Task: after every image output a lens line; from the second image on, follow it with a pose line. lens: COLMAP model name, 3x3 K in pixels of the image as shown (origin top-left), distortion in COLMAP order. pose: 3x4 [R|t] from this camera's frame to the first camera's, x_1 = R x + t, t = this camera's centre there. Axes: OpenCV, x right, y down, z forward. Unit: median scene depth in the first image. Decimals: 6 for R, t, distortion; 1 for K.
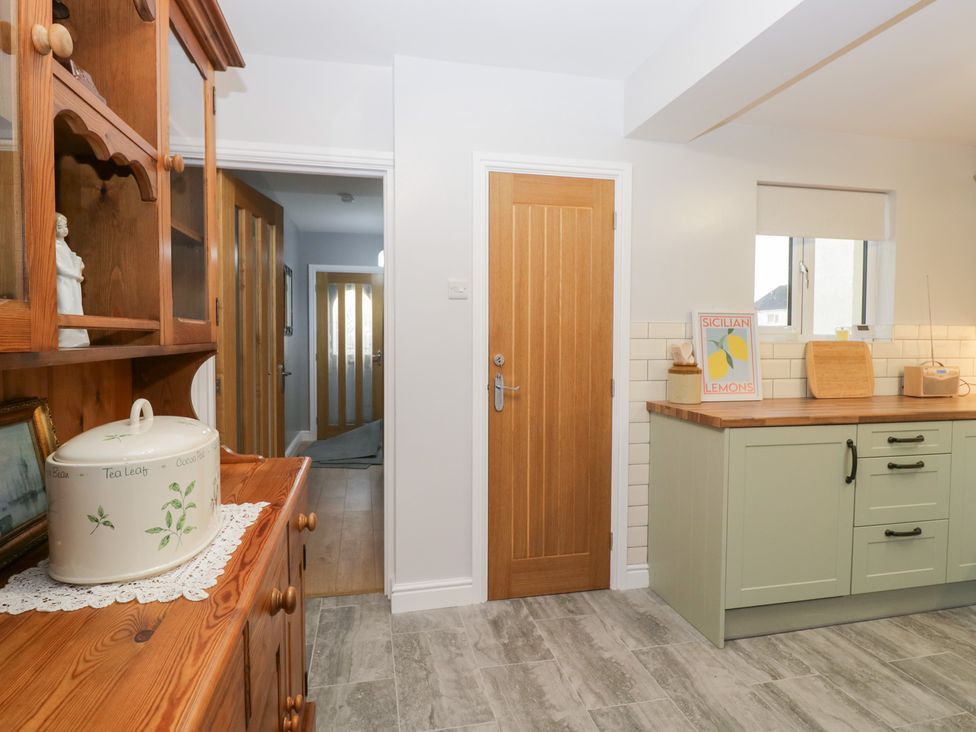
lens RADIAL K [[565.7, 0, 489.7], [0, 565.7, 360.4], [0, 0, 1]] dist [-0.002557, -0.000947]
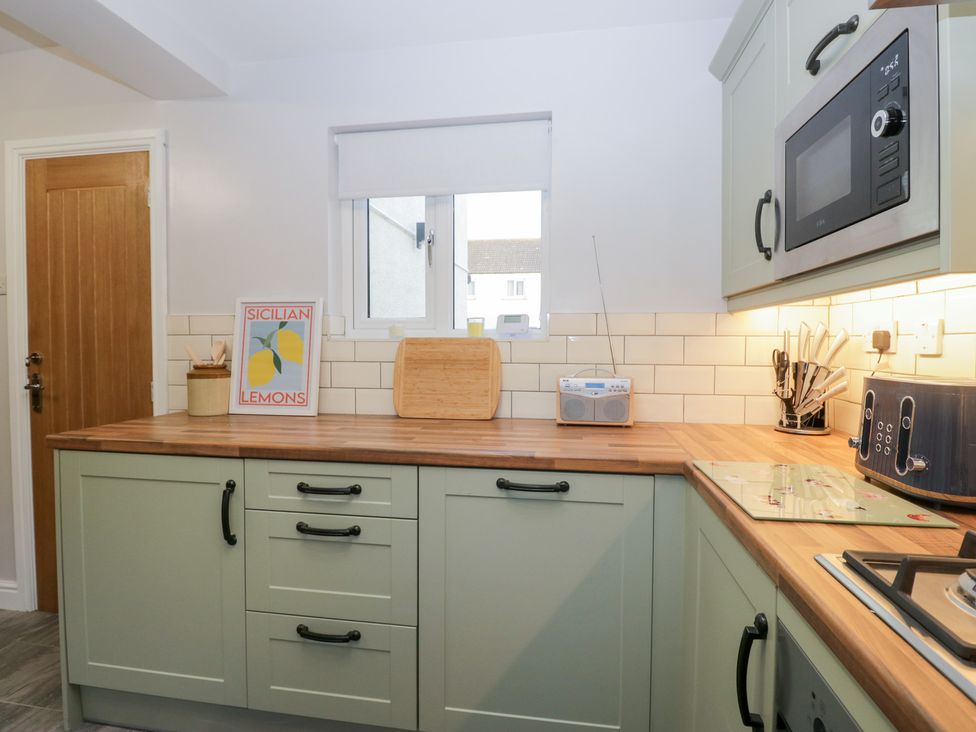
lens RADIAL K [[517.8, 0, 491.9], [0, 517.8, 359.7], [0, 0, 1]] dist [0.001173, -0.013228]
pose [[0.930442, 0.012425, -0.366230, 1.017731], [-0.014544, 0.999890, -0.003027, -0.006283], [0.366152, 0.008143, 0.930520, 0.472997]]
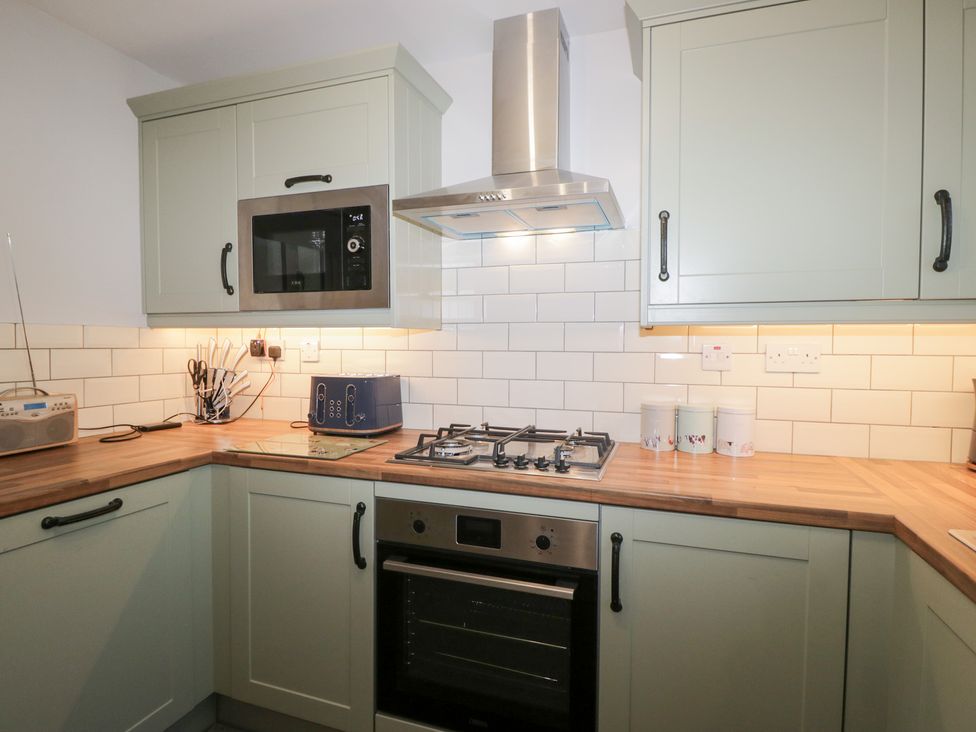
lens RADIAL K [[530.5, 0, 488.0], [0, 530.5, 366.0], [0, 0, 1]] dist [-0.000800, 0.011521]
pose [[0.529433, -0.034816, 0.847637, 0.665374], [0.028060, 0.999329, 0.023520, -0.022103], [-0.847888, 0.011333, 0.530055, 0.382799]]
